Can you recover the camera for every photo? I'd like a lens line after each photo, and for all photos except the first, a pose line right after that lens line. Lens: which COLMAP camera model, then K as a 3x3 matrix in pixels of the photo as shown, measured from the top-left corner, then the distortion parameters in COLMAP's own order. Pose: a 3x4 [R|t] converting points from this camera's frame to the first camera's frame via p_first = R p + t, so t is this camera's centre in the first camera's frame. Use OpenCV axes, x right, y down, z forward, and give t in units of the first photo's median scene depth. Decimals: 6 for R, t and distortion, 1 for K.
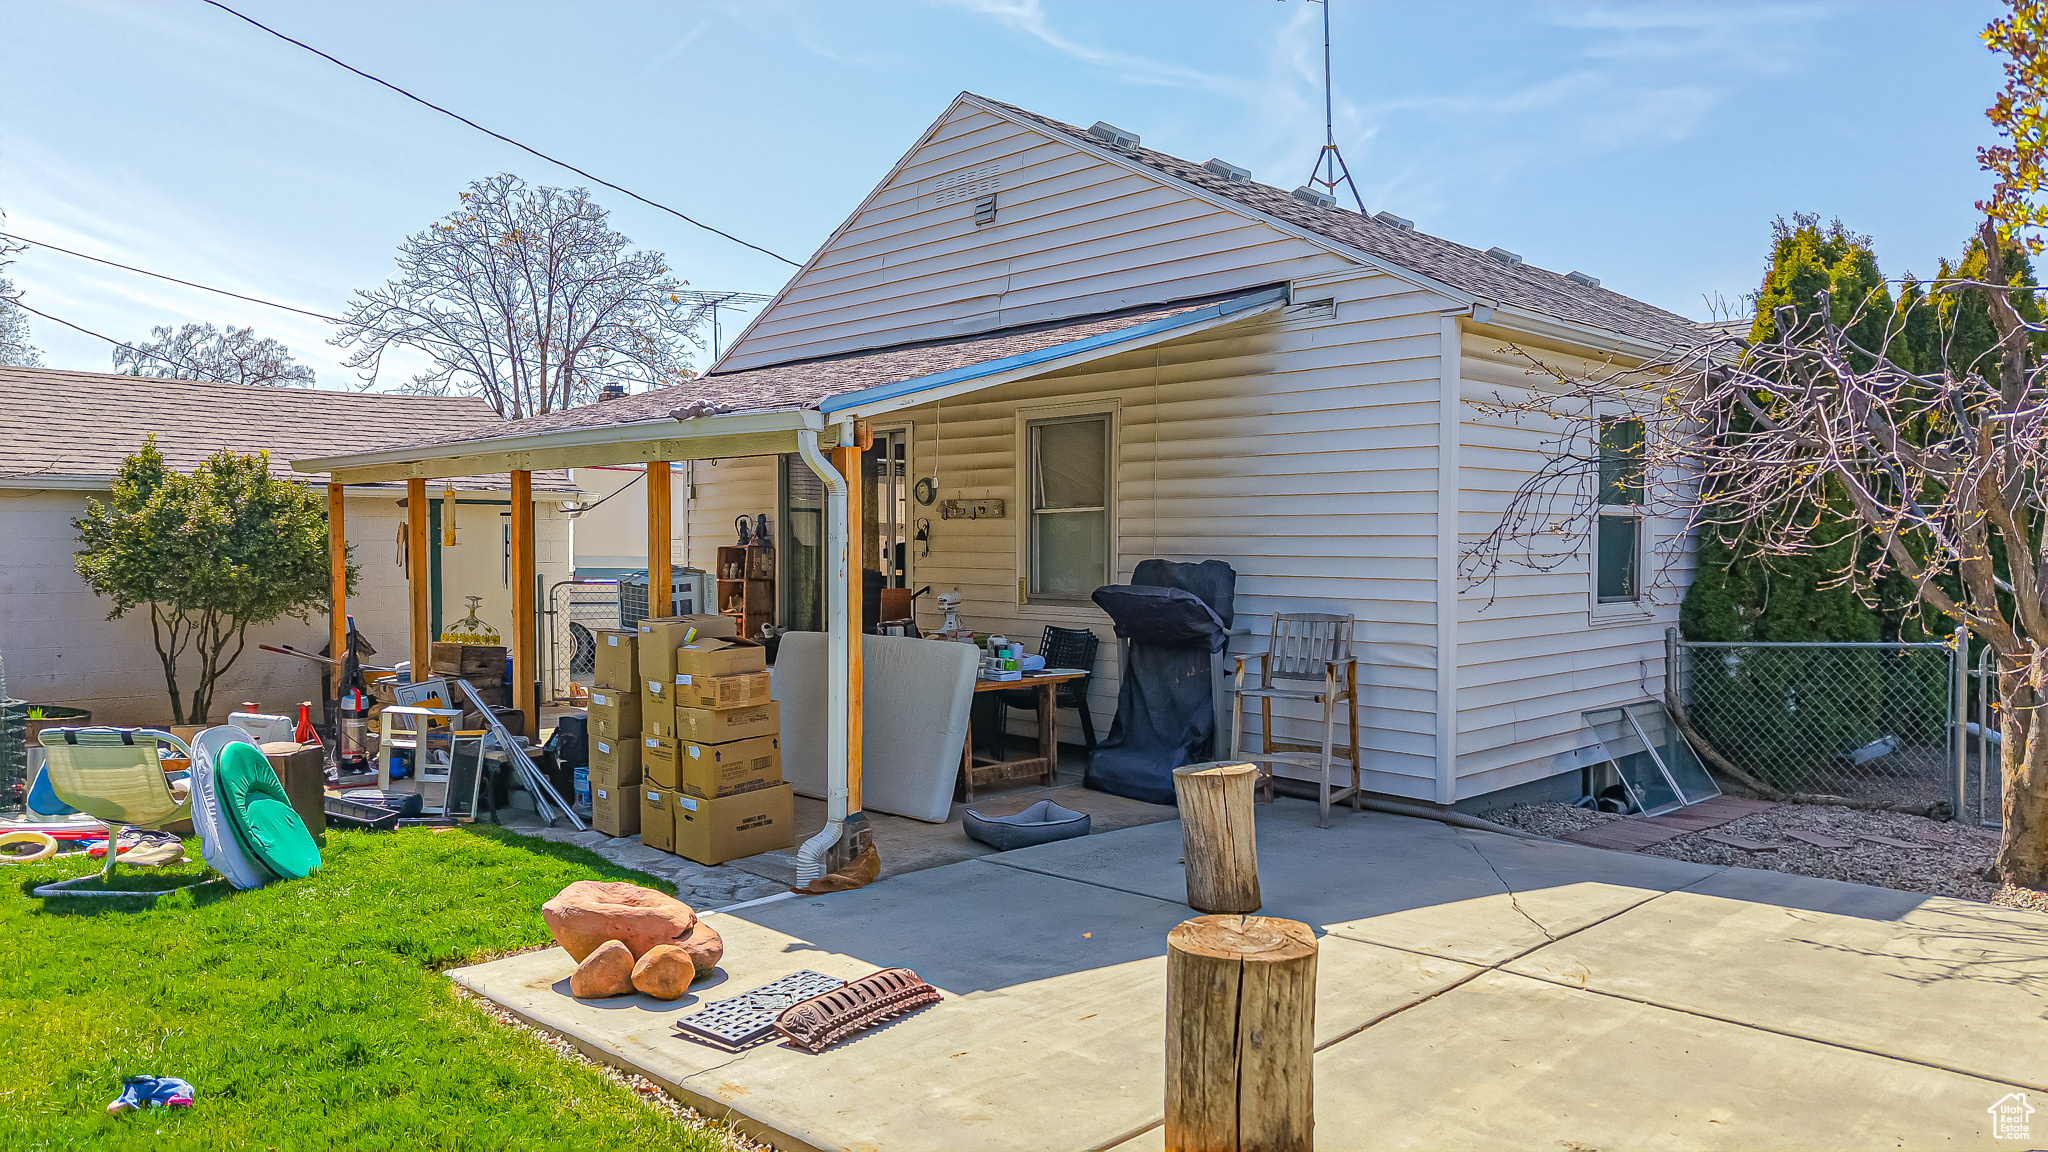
lens RADIAL K [[1384.8, 0, 1015.1], [0, 1384.8, 587.4], [0, 0, 1]] dist [0.087366, -0.129521]
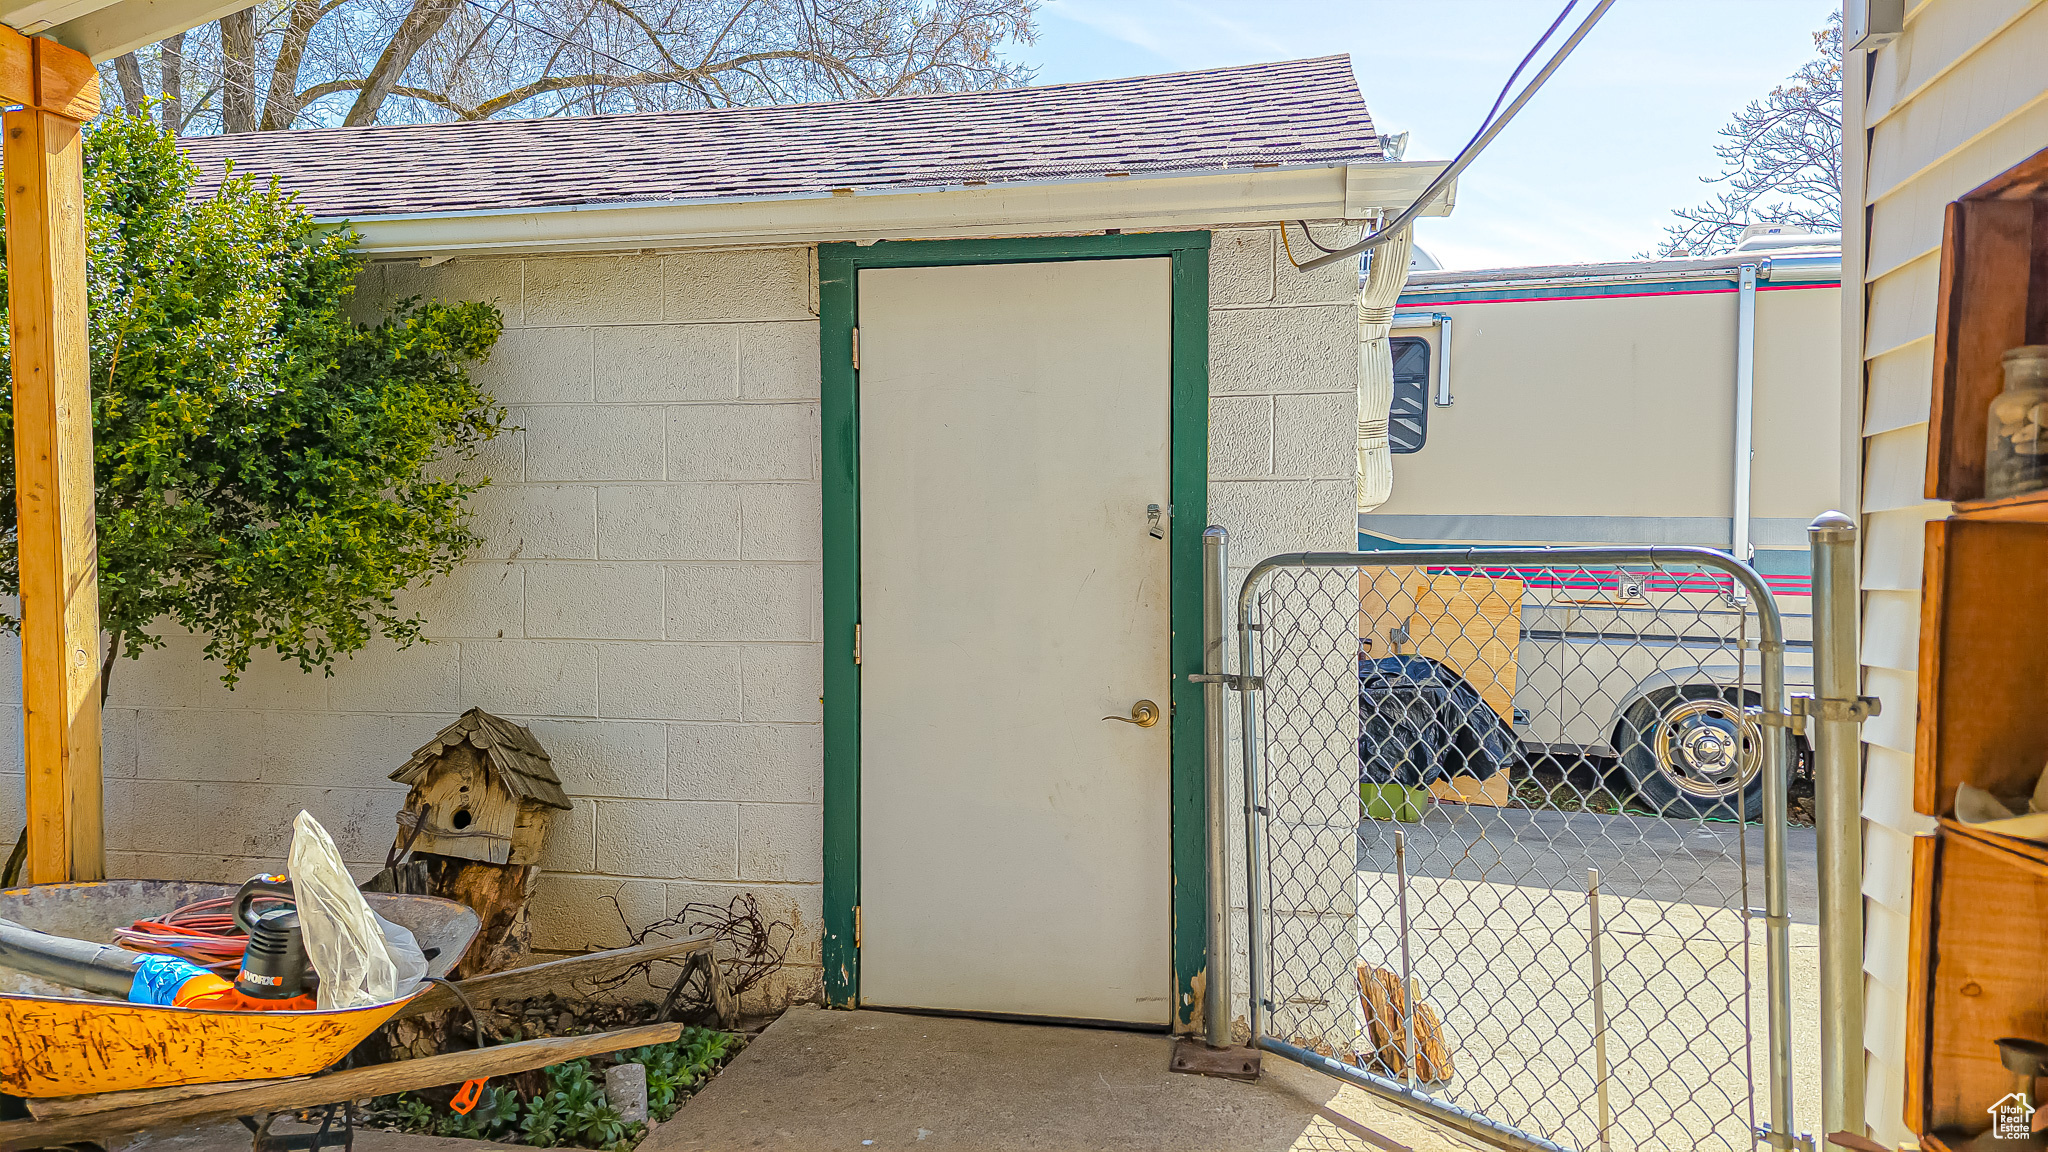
lens RADIAL K [[1384.8, 0, 1015.1], [0, 1384.8, 587.4], [0, 0, 1]] dist [0.087366, -0.129521]
pose [[0.576276, 0.014244, -0.817131, -0.349383], [-0.025879, 0.999665, -0.000824, 0.006055], [0.816845, 0.021621, 0.576451, 1.841025]]
